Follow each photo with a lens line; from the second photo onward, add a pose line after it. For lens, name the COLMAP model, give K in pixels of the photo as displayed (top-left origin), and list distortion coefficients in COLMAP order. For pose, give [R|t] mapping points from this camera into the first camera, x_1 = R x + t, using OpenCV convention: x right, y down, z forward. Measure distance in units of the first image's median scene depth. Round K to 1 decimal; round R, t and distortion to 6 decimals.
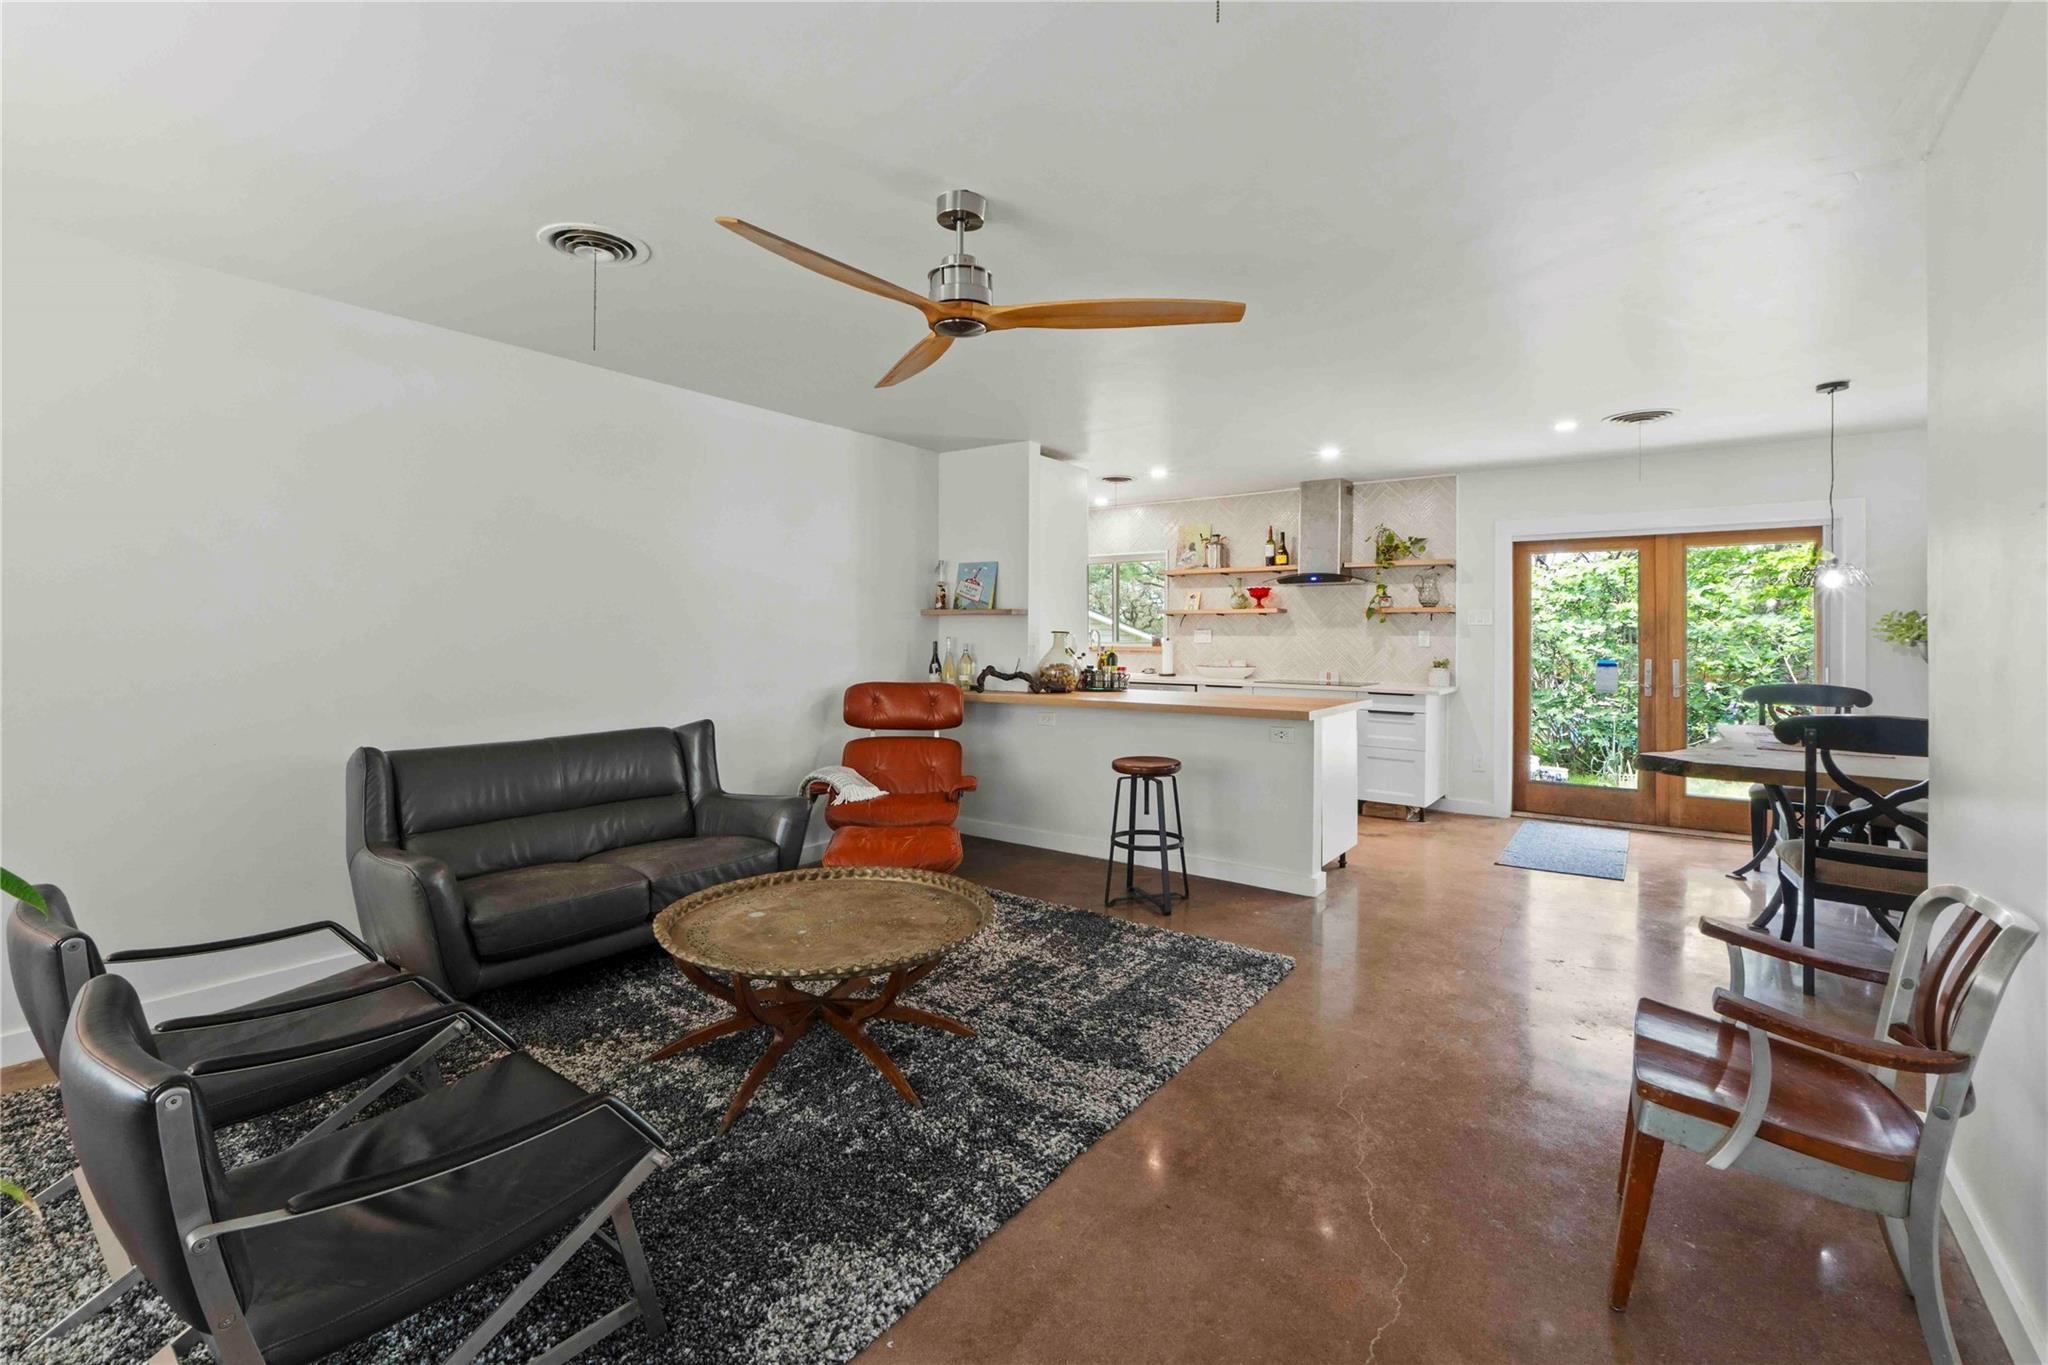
lens RADIAL K [[885.2, 0, 1020.6], [0, 885.2, 633.6], [0, 0, 1]] dist [-0.002800, -0.000414]
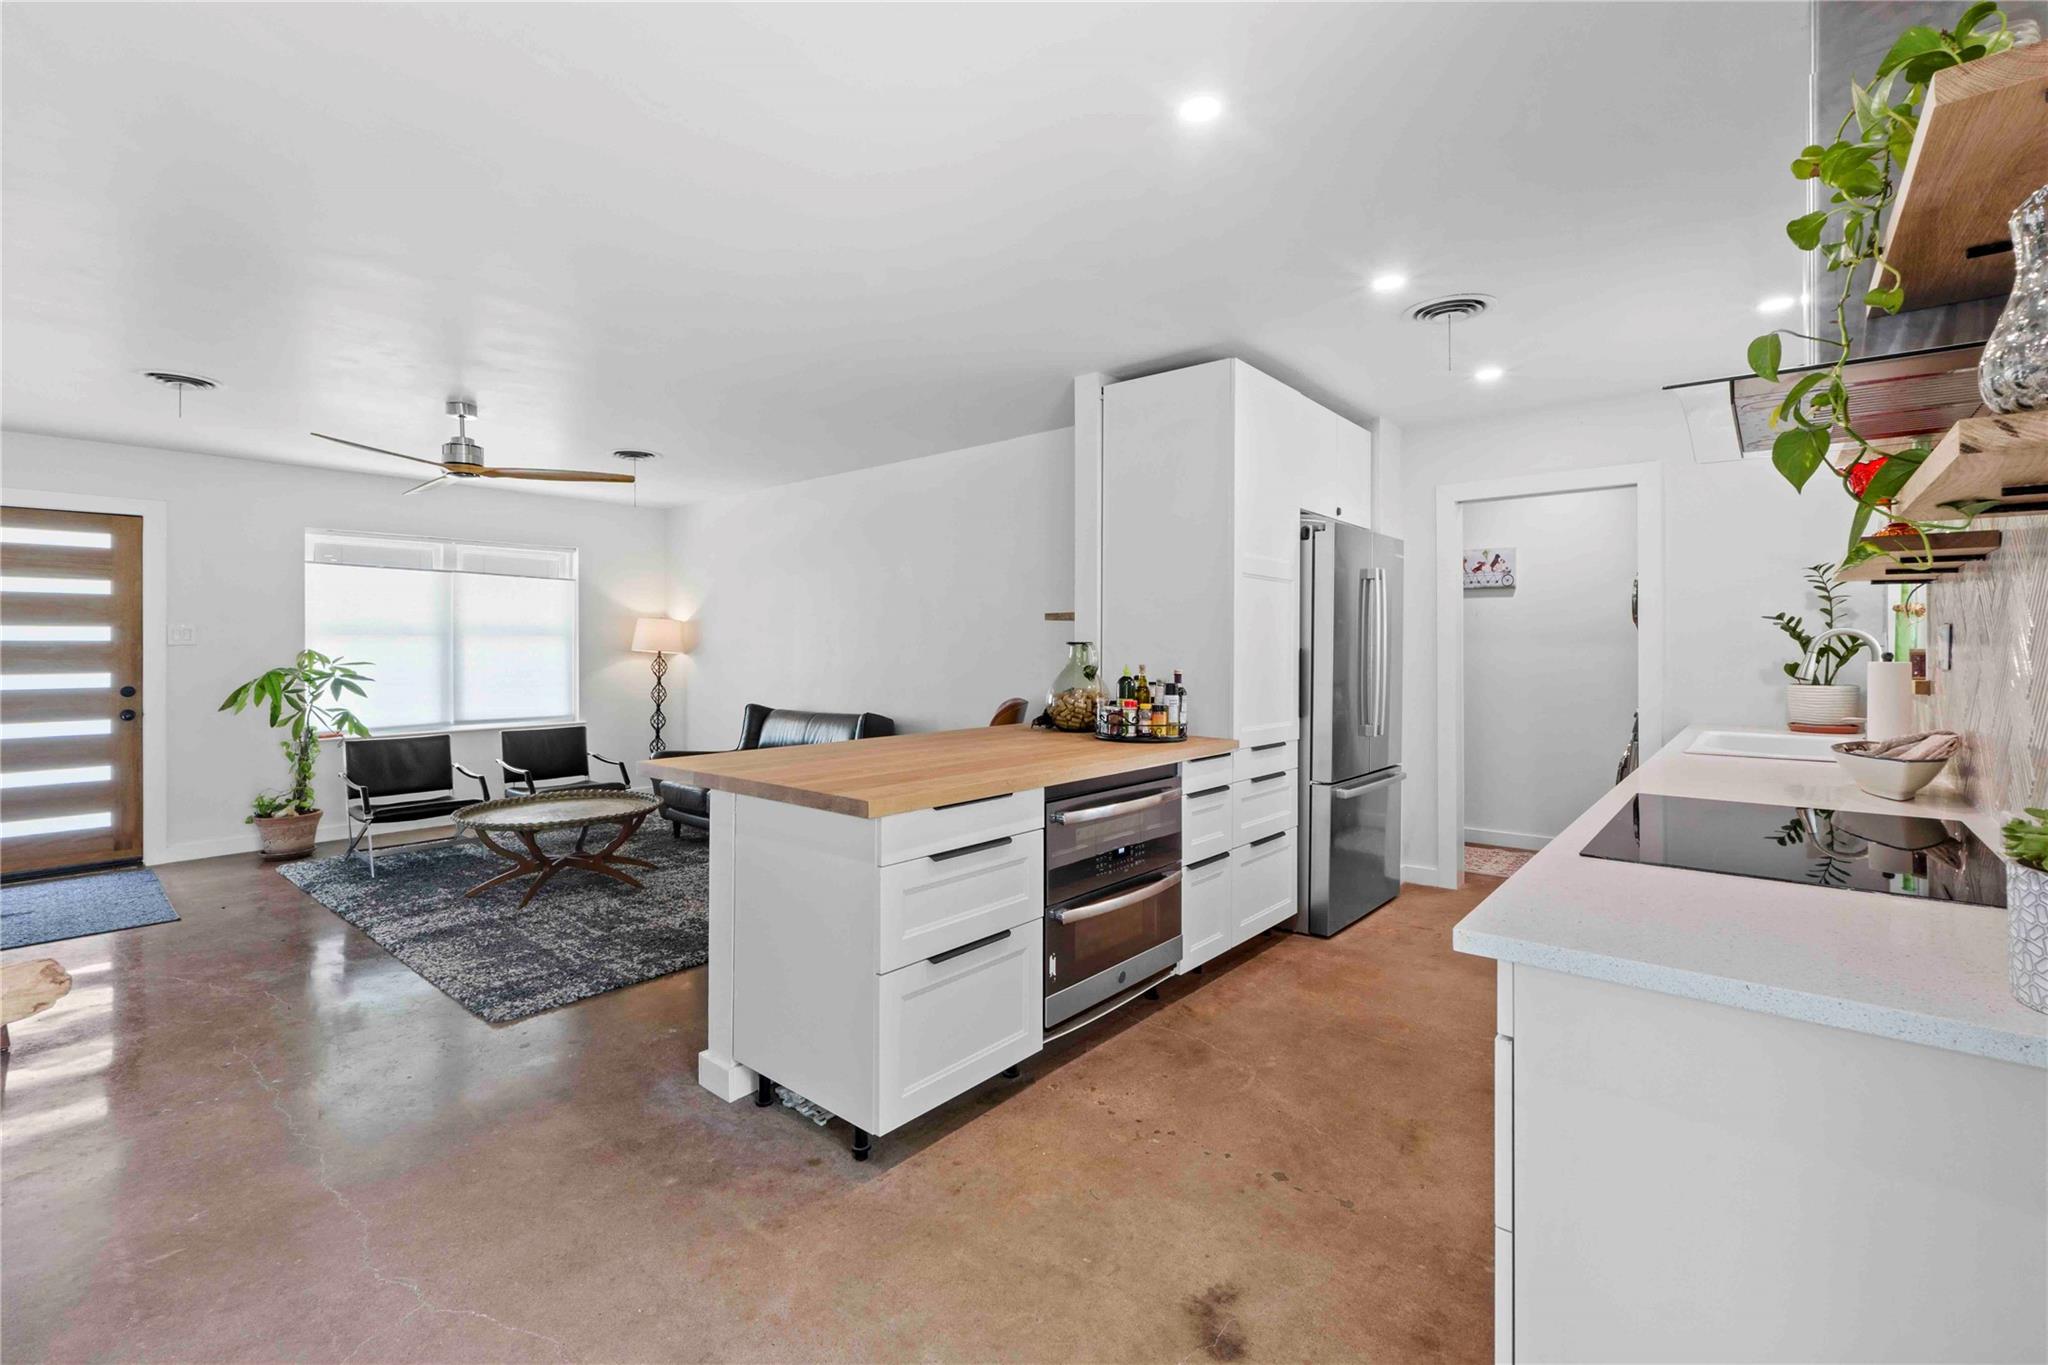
lens RADIAL K [[893.8, 0, 1029.4], [0, 893.8, 647.6], [0, 0, 1]] dist [-0.003133, -0.000254]
pose [[-0.066254, -0.005034, -0.997790, 0.603902], [0.002222, 0.999984, -0.005193, 0.004825], [0.997800, -0.002561, -0.066242, 0.829405]]
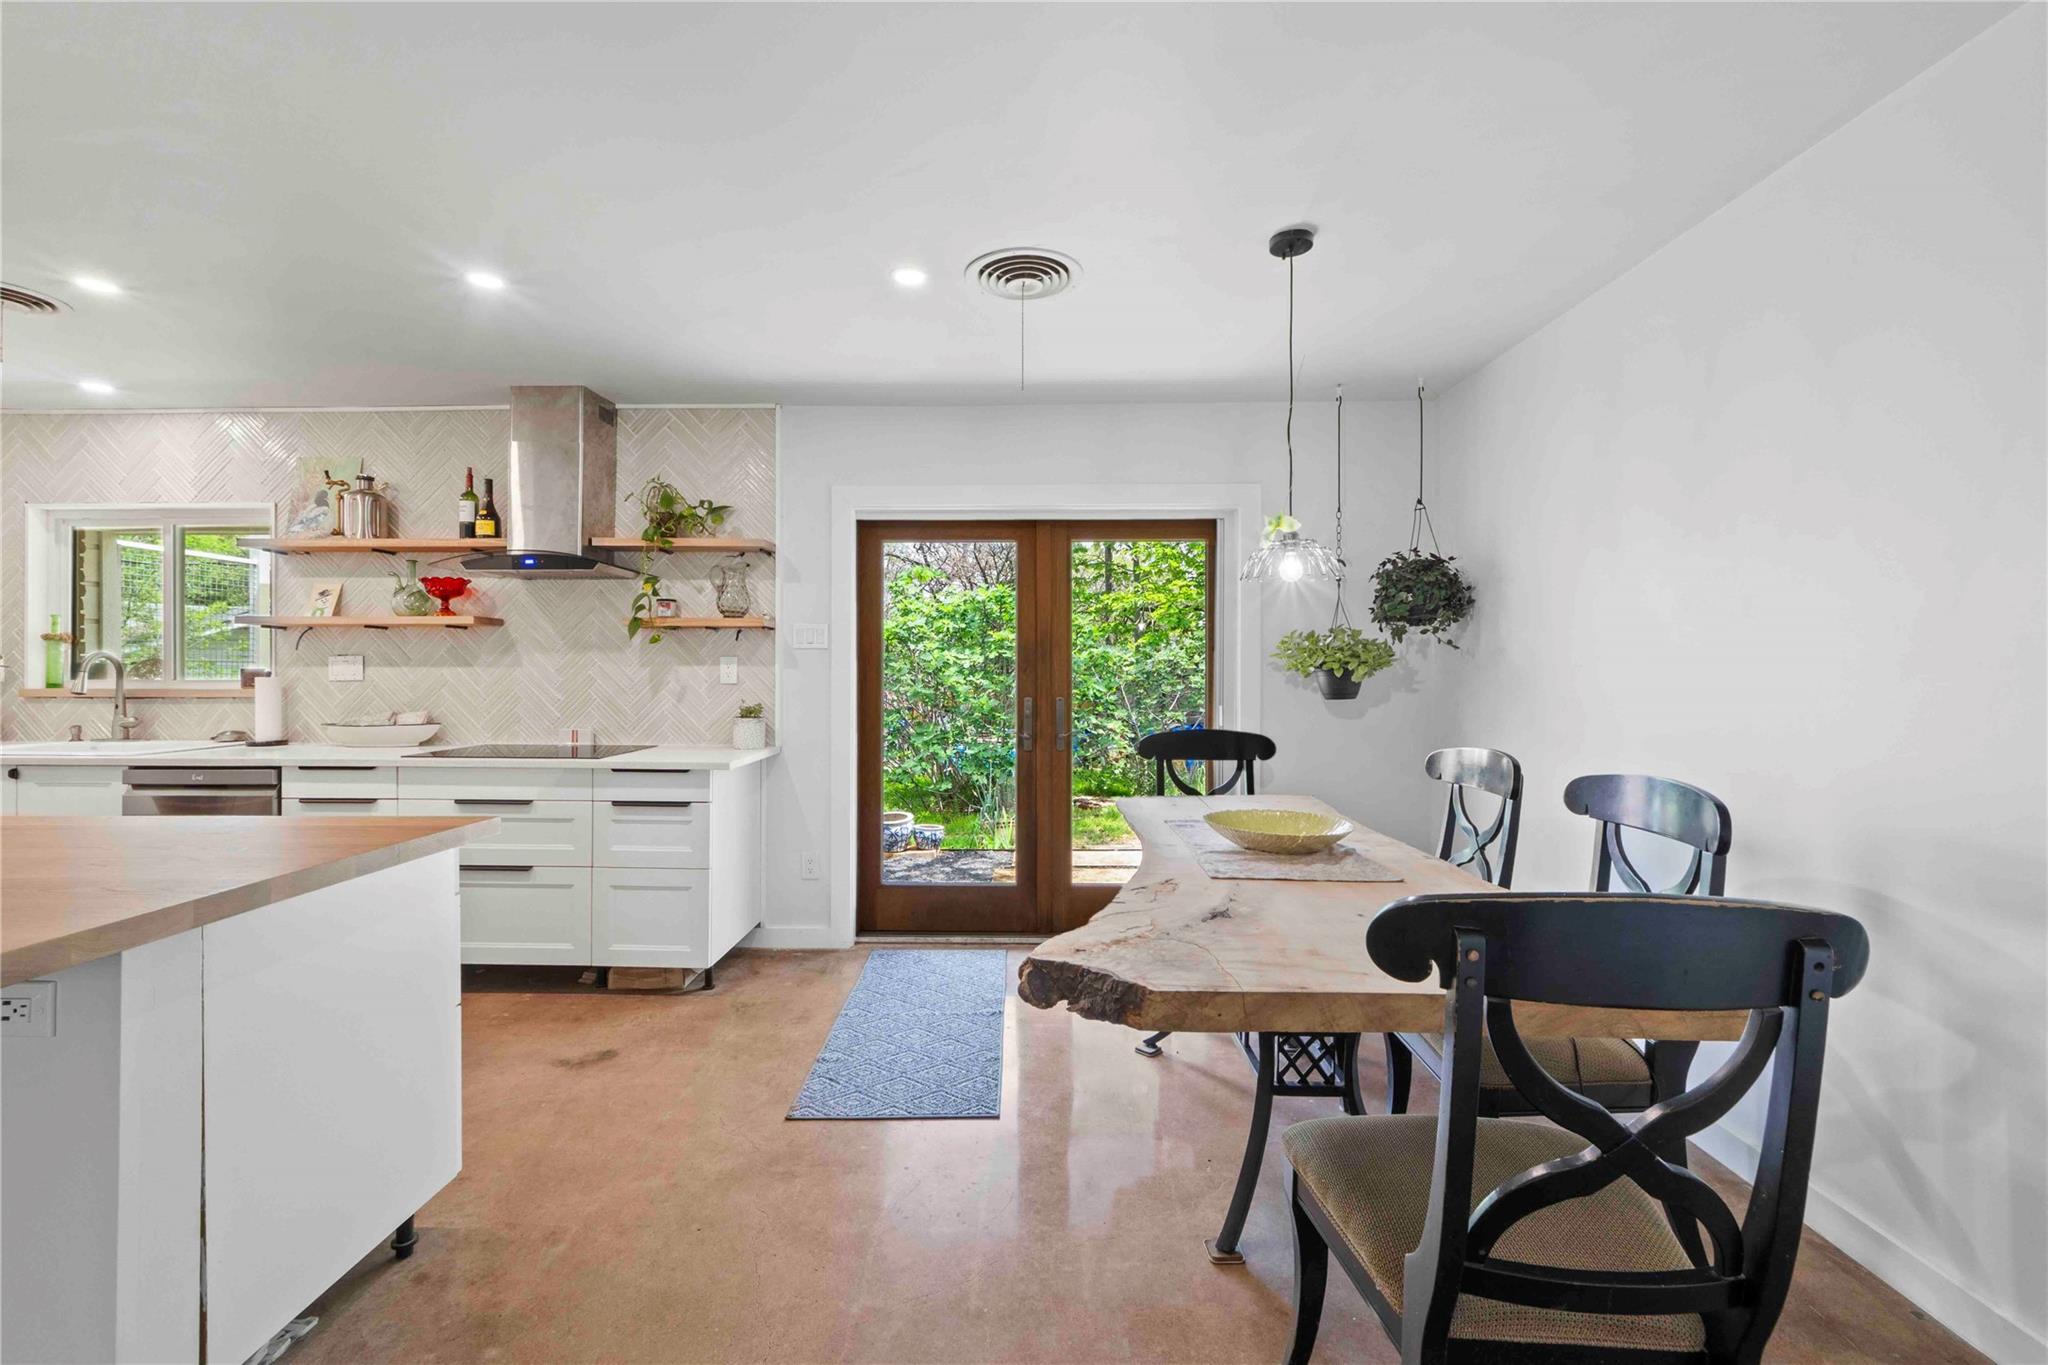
lens RADIAL K [[867.6, 0, 1019.5], [0, 867.6, 669.1], [0, 0, 1]] dist [-0.006429, -0.000565]
pose [[0.812932, -0.003684, 0.582347, 0.270229], [0.001193, 0.999988, 0.004660, 0.002363], [-0.582358, -0.003094, 0.812927, 0.395519]]
